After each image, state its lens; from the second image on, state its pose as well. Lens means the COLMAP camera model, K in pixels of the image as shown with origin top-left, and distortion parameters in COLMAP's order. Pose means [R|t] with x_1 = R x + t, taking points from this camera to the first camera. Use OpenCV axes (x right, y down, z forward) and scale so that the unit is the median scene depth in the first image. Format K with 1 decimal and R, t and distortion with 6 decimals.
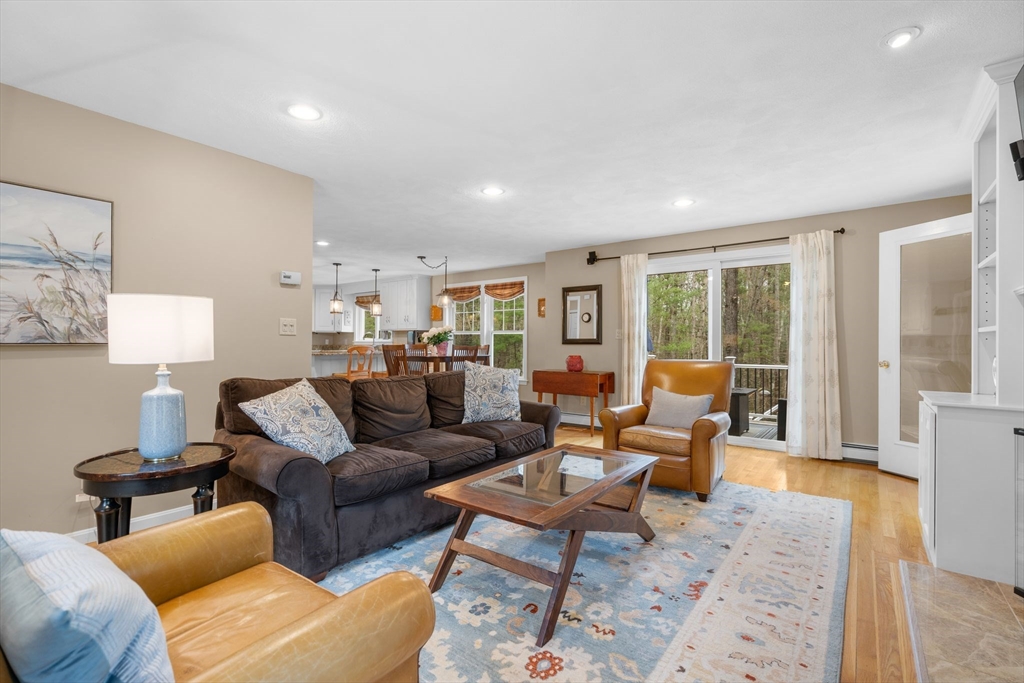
lens RADIAL K [[465.0, 0, 519.9], [0, 465.0, 342.9], [0, 0, 1]] dist [-0.007413, 0.002430]
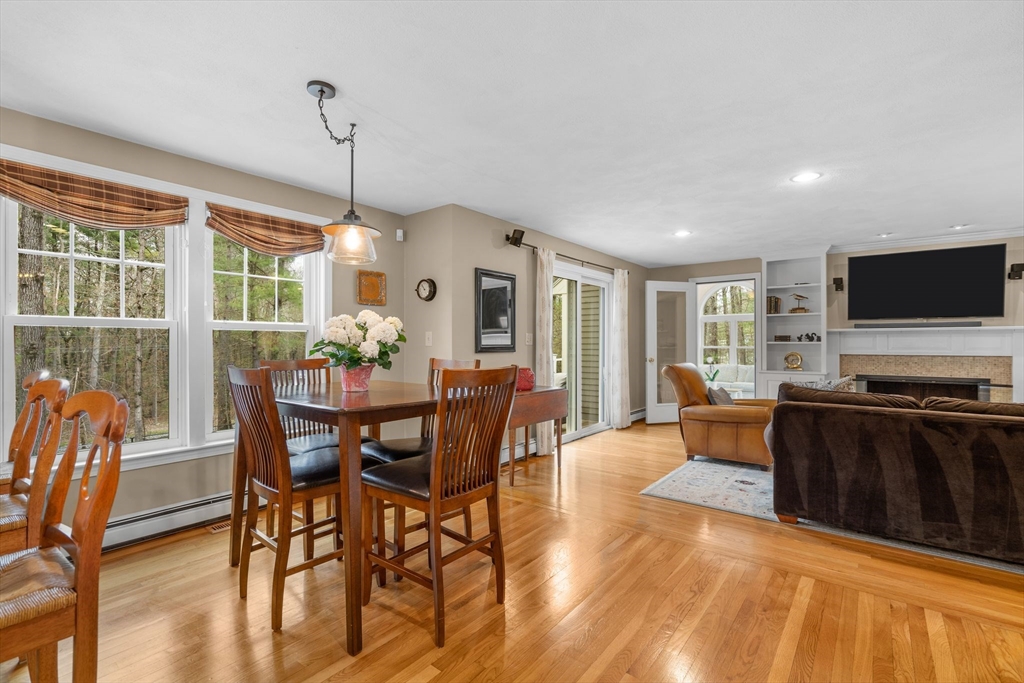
lens RADIAL K [[465.0, 0, 509.7], [0, 465.0, 335.7], [0, 0, 1]] dist [-0.007413, 0.002430]
pose [[0.025017, 0.009919, 0.999638, -0.740862], [-0.003834, 0.999944, -0.009826, -0.018884], [-0.999680, -0.003587, 0.025053, 1.210167]]
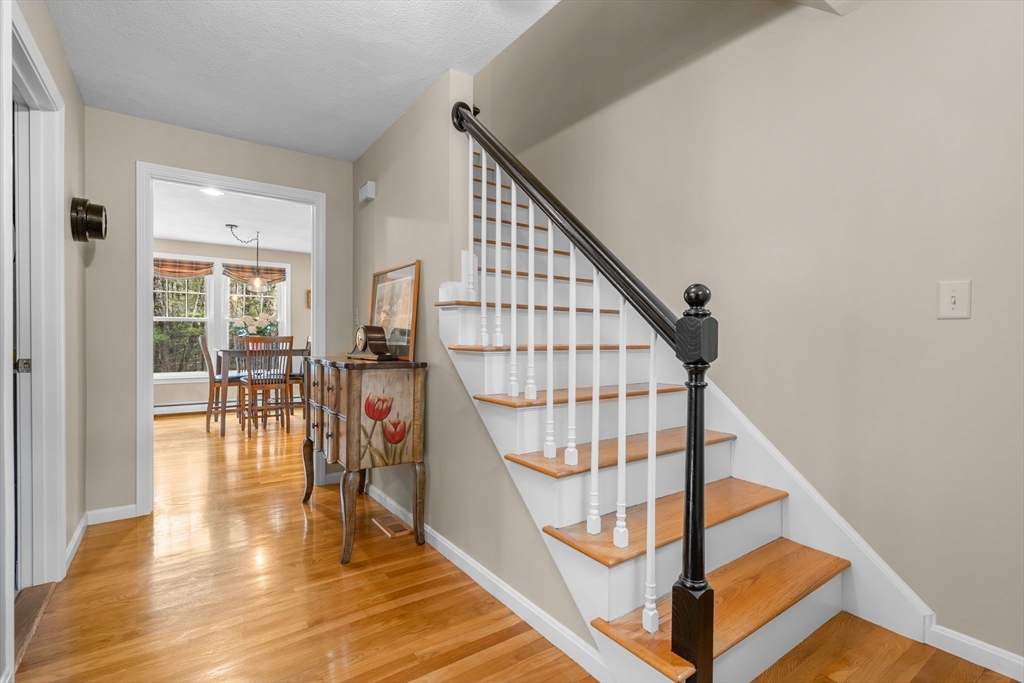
lens RADIAL K [[465.0, 0, 513.3], [0, 465.0, 342.1], [0, 0, 1]] dist [-0.007413, 0.002430]
pose [[0.288733, -0.017234, 0.957254, -1.186389], [-0.007408, 0.999768, 0.020234, -0.007064], [-0.957381, -0.012934, 0.288539, 0.421795]]
